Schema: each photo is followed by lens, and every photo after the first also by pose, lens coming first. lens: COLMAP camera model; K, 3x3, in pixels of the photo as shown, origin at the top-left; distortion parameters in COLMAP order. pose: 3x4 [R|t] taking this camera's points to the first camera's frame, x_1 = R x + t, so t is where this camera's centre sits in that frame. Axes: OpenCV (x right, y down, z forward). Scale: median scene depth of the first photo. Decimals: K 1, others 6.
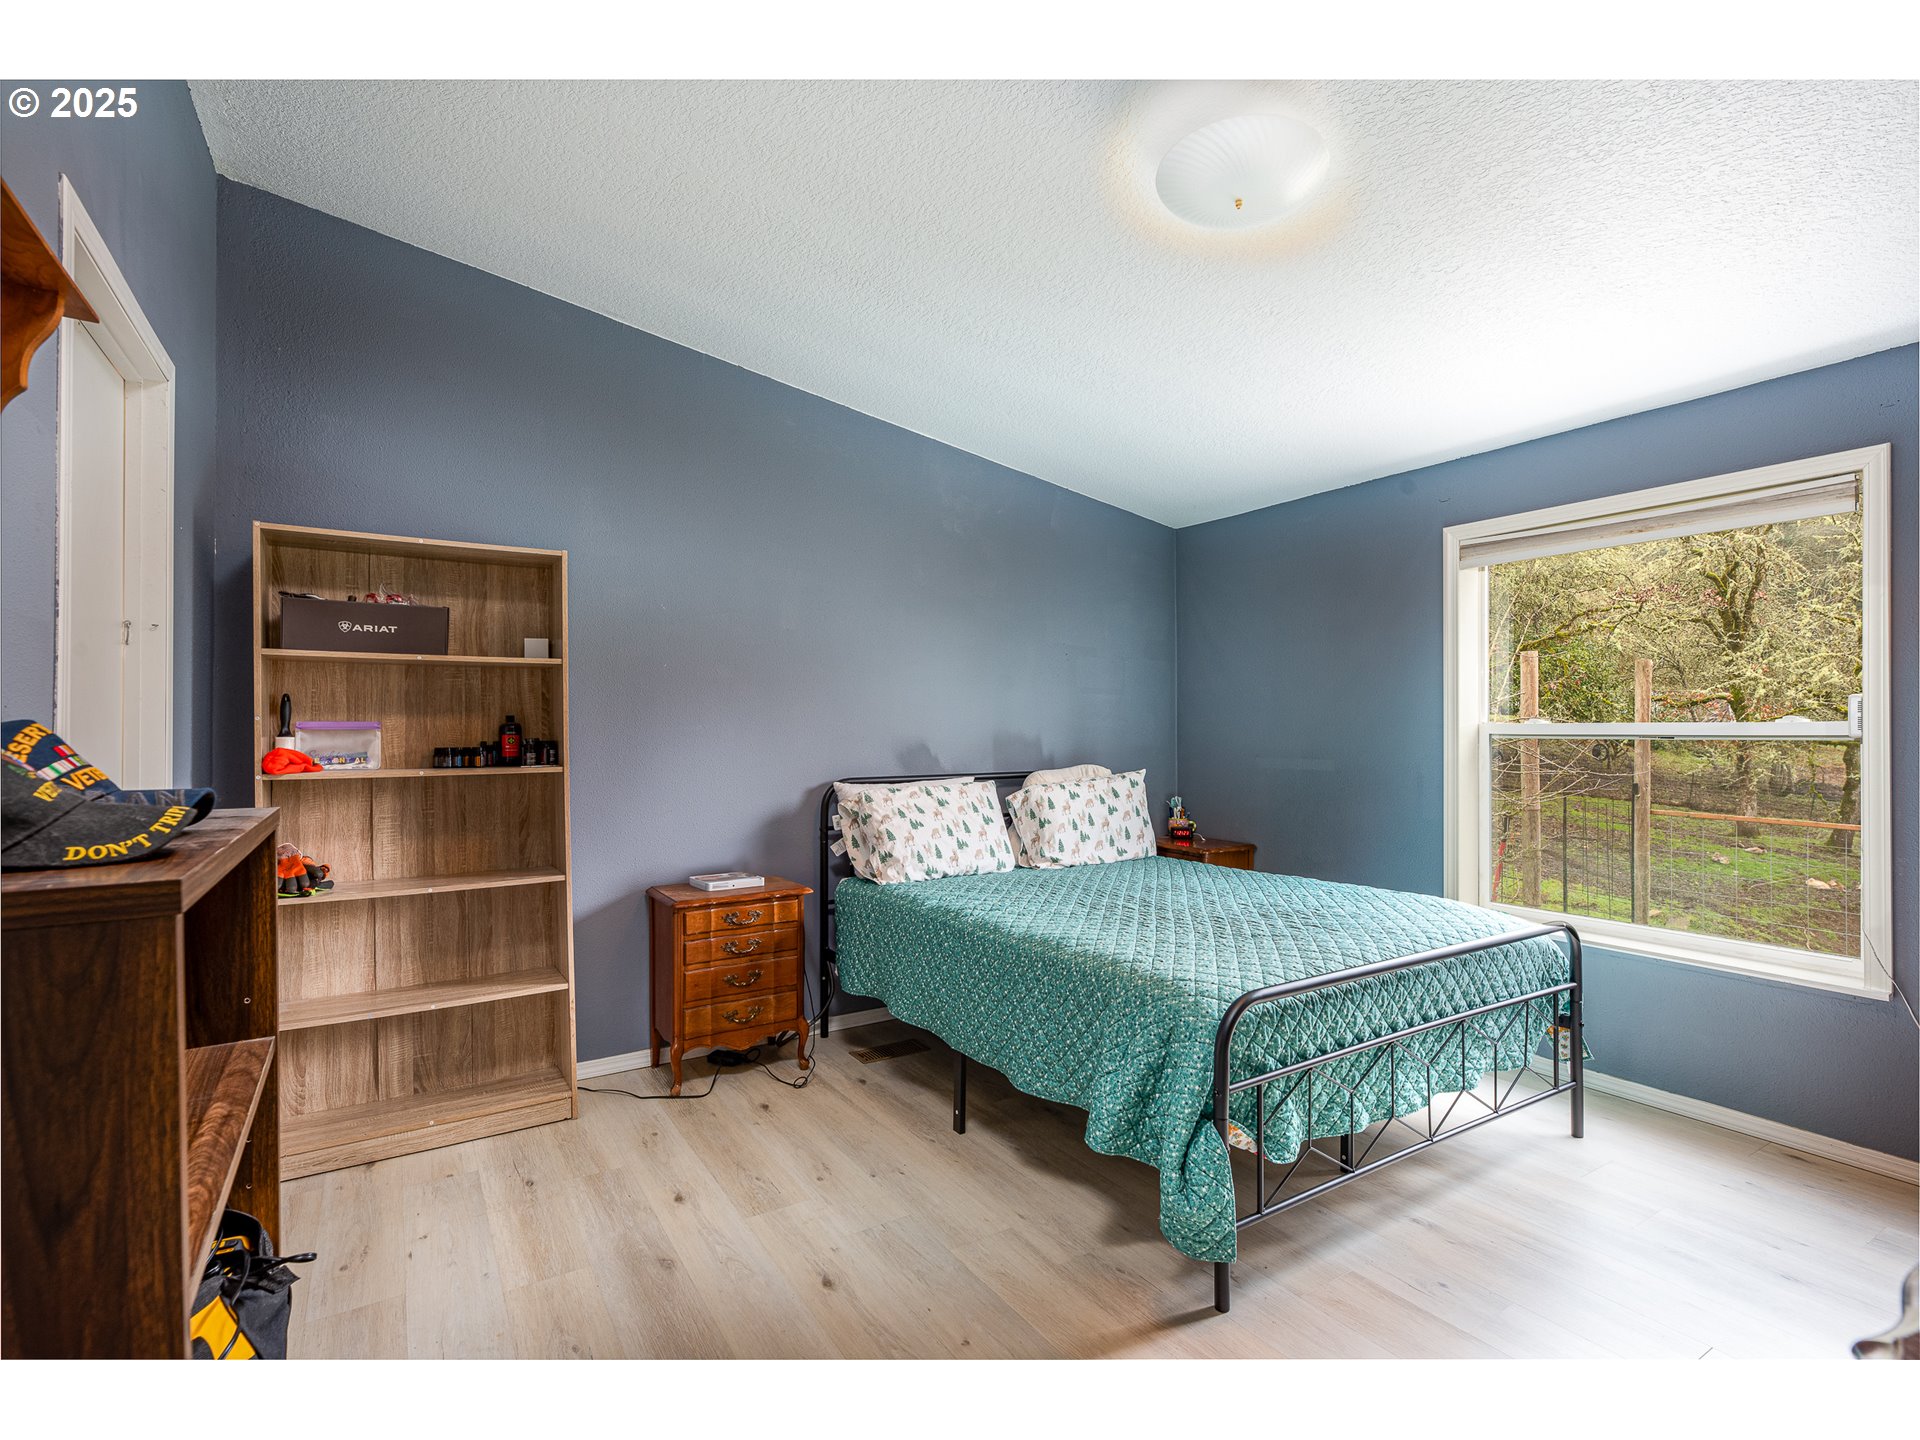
lens RADIAL K [[909.7, 0, 954.6], [0, 909.7, 727.2], [0, 0, 1]] dist [0.003185, -0.000048]
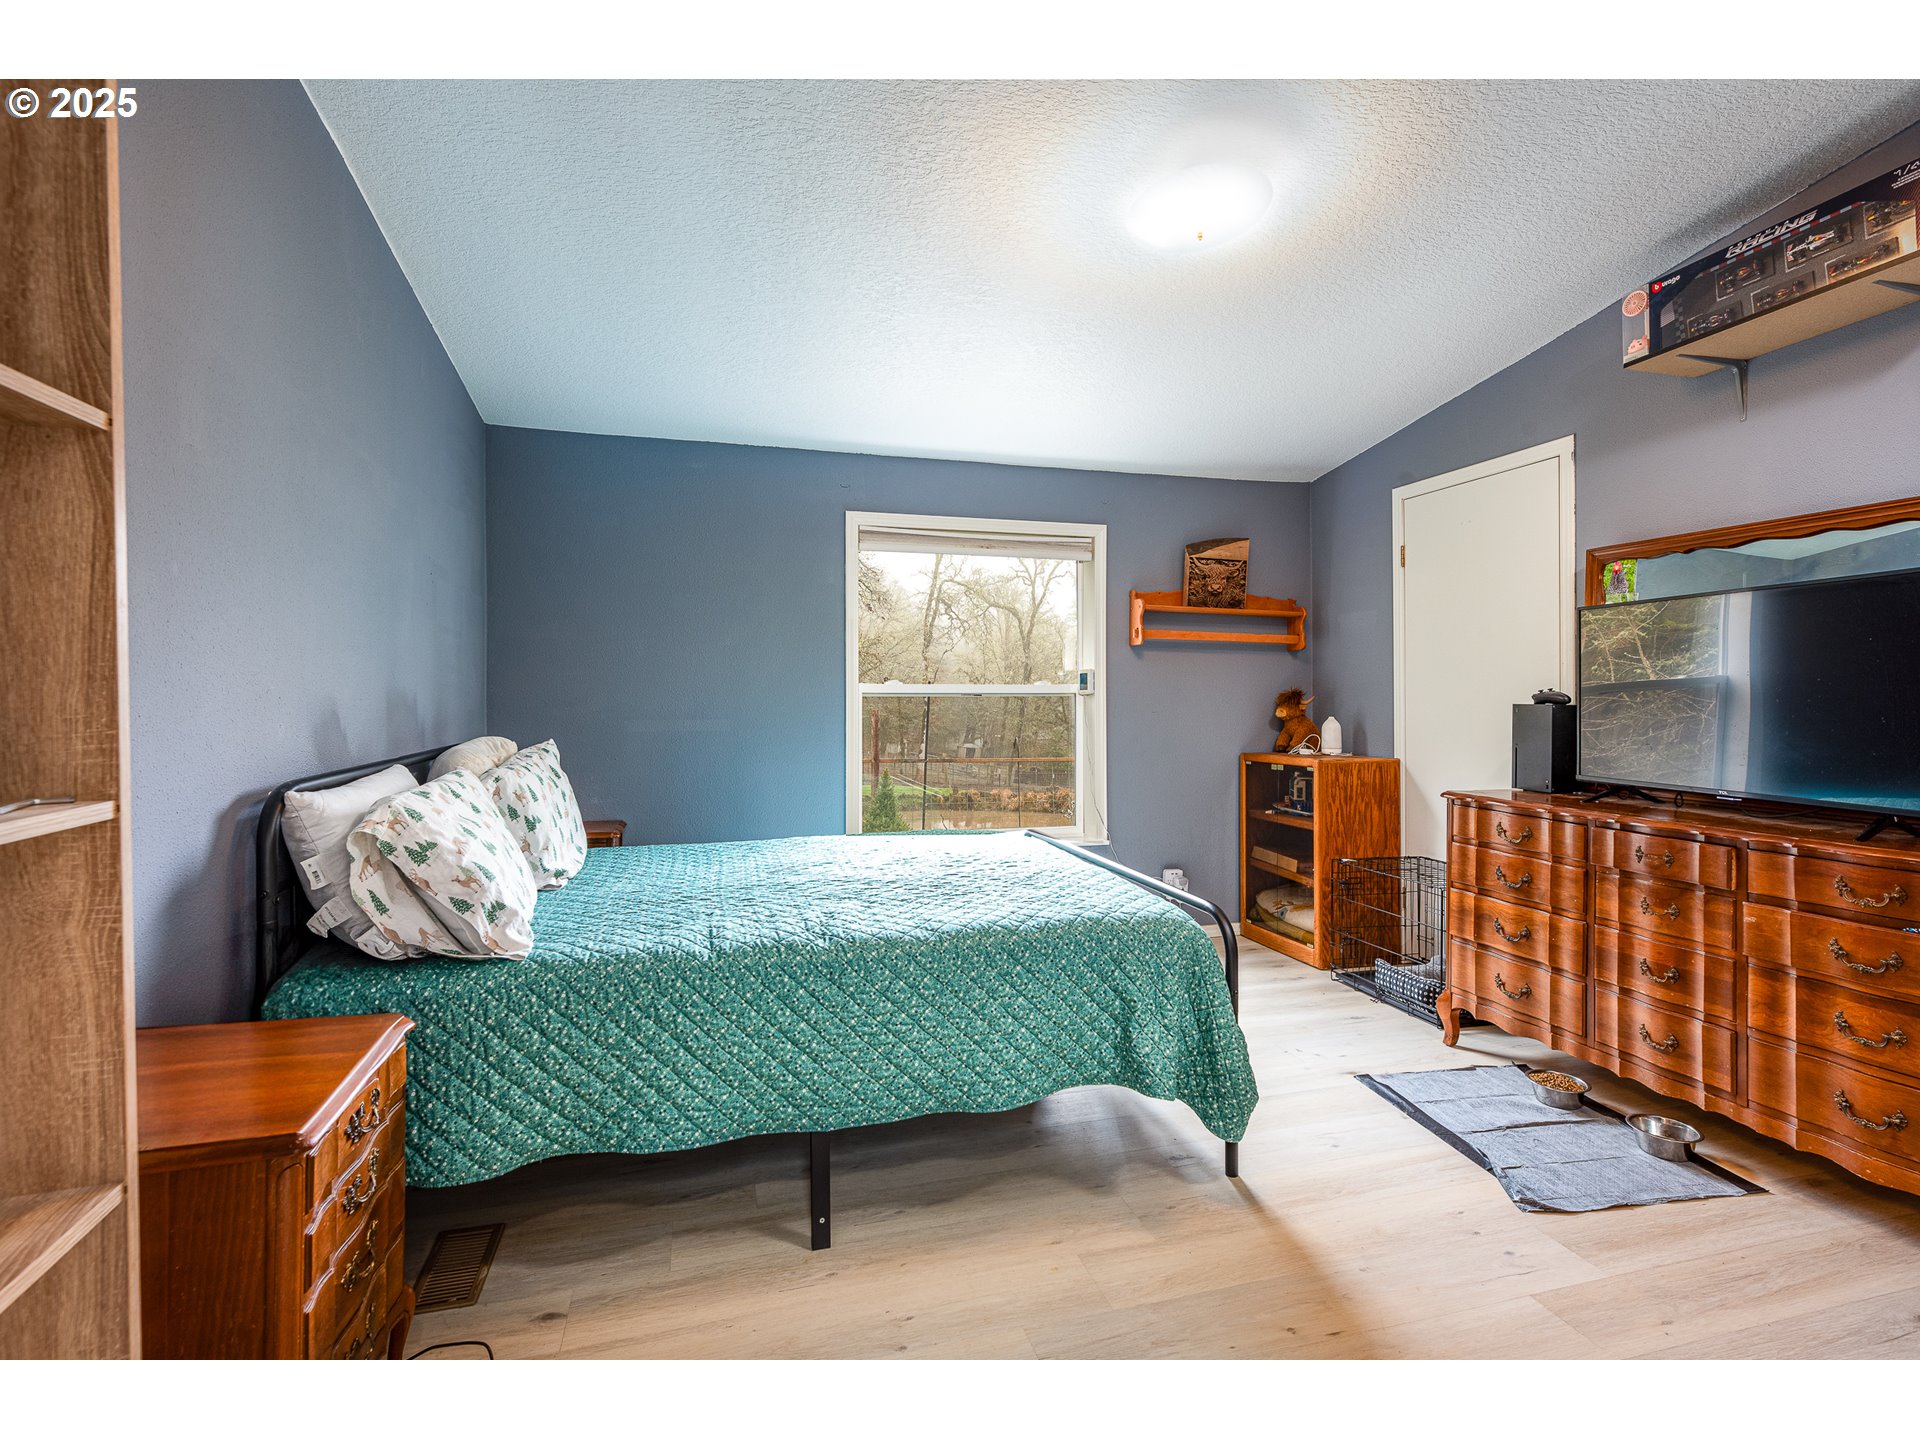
lens RADIAL K [[909.7, 0, 954.0], [0, 909.7, 699.8], [0, 0, 1]] dist [0.003185, -0.000048]
pose [[0.282683, -0.005190, 0.959199, -0.527029], [-0.001476, 0.999982, 0.005846, 0.009751], [-0.959212, -0.003069, 0.282670, 0.571424]]
